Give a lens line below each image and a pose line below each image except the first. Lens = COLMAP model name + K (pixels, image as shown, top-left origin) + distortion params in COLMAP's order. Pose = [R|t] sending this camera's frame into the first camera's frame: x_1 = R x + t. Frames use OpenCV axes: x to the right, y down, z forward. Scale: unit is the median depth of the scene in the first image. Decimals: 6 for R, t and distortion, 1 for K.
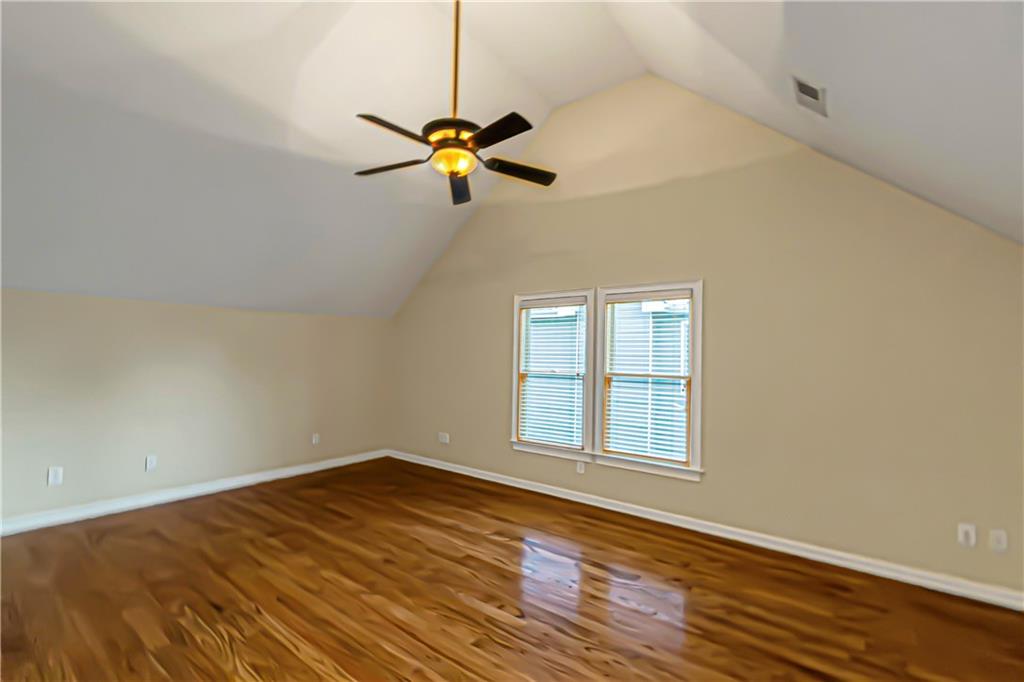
lens RADIAL K [[443.6, 0, 510.9], [0, 443.6, 343.0], [0, 0, 1]] dist [0.000080, -0.000159]
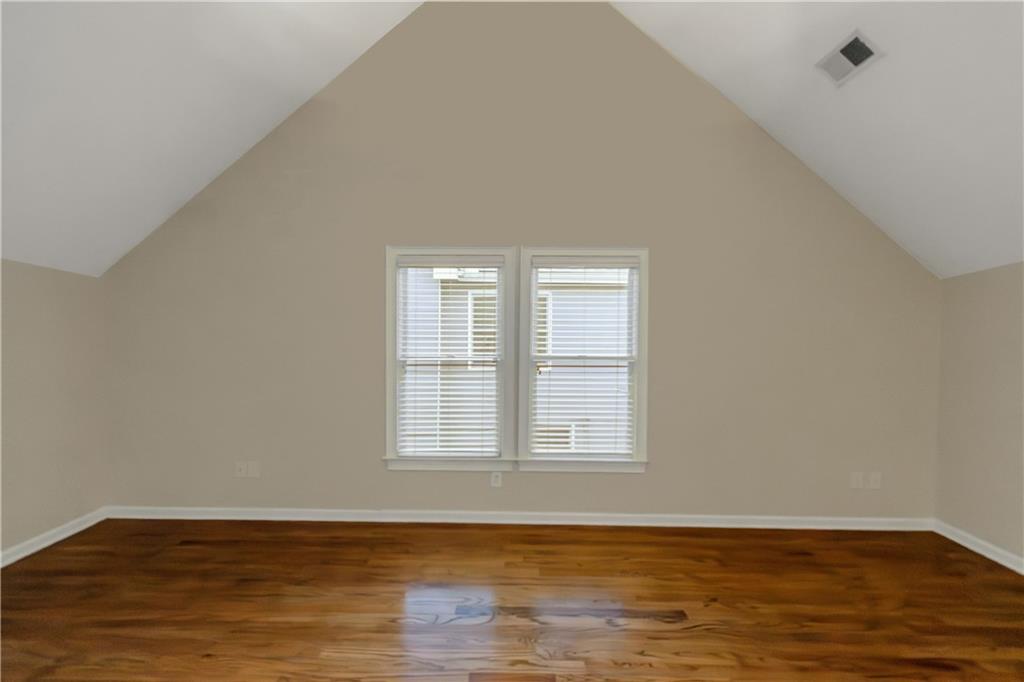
lens RADIAL K [[466.2, 0, 512.0], [0, 466.2, 341.0], [0, 0, 1]] dist [-0.000601, 0.000063]
pose [[0.808550, -0.028305, 0.587746, -0.304291], [-0.008496, 0.998177, 0.059758, -0.009117], [-0.588366, -0.053311, 0.806835, 0.357448]]
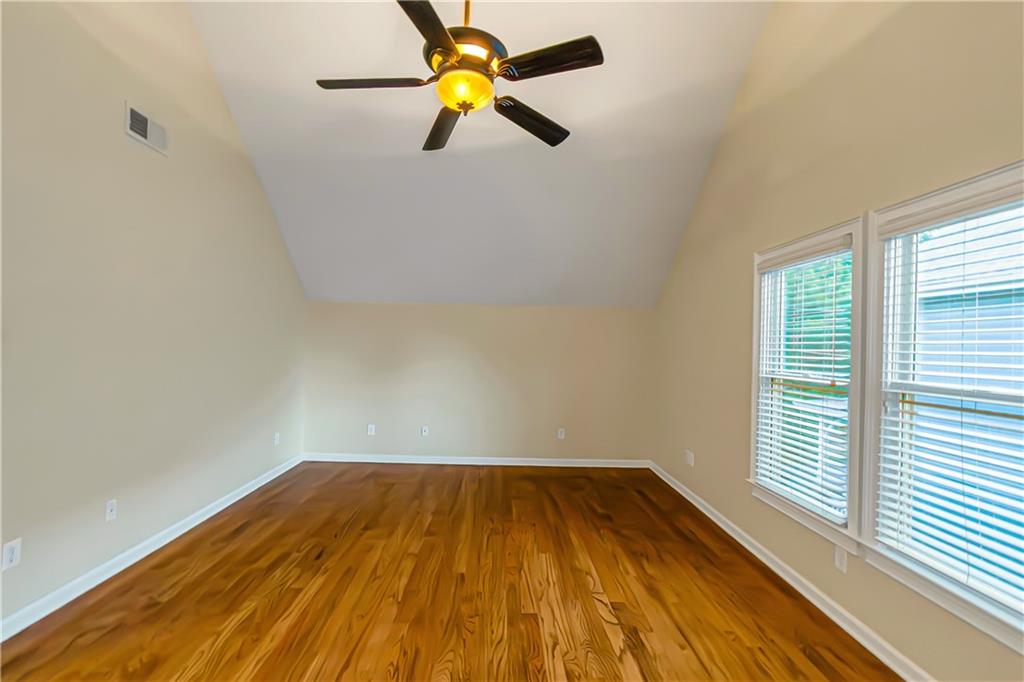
lens RADIAL K [[460.3, 0, 510.8], [0, 460.3, 344.0], [0, 0, 1]] dist [0.001771, 0.000058]
pose [[0.627734, -0.002359, -0.778424, 0.355242], [0.008667, 0.999955, 0.003959, 0.018842], [0.778379, -0.009232, 0.627726, 0.366027]]
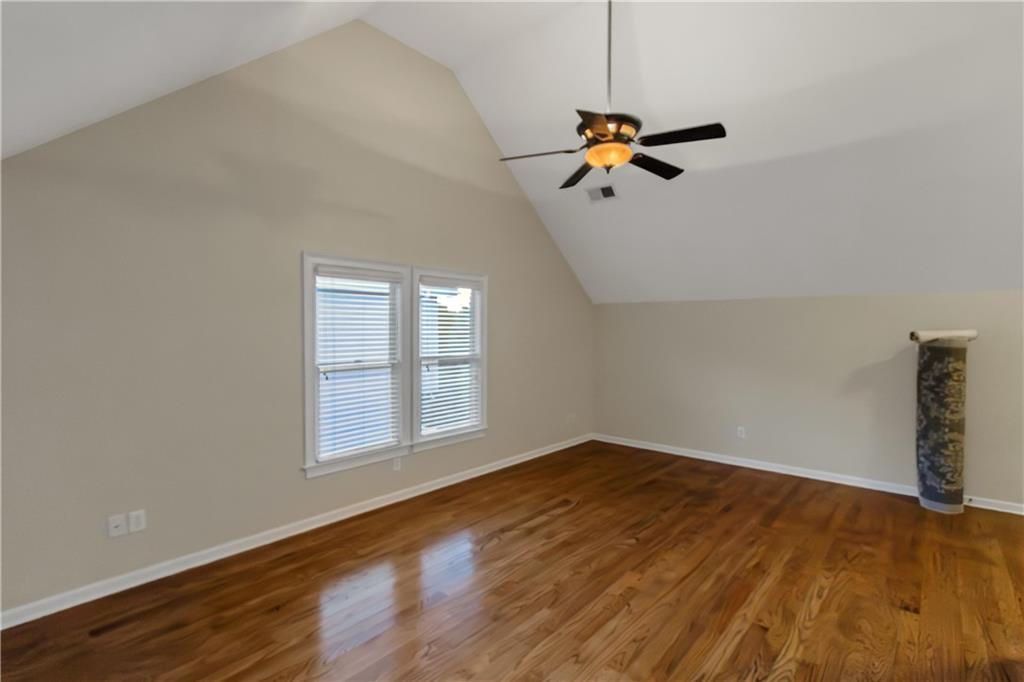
lens RADIAL K [[460.3, 0, 510.8], [0, 460.3, 344.0], [0, 0, 1]] dist [0.001771, 0.000058]
pose [[0.090957, -0.039066, 0.995088, -0.772380], [-0.017941, 0.999004, 0.040860, -0.005384], [-0.995693, -0.021569, 0.090166, 0.722786]]
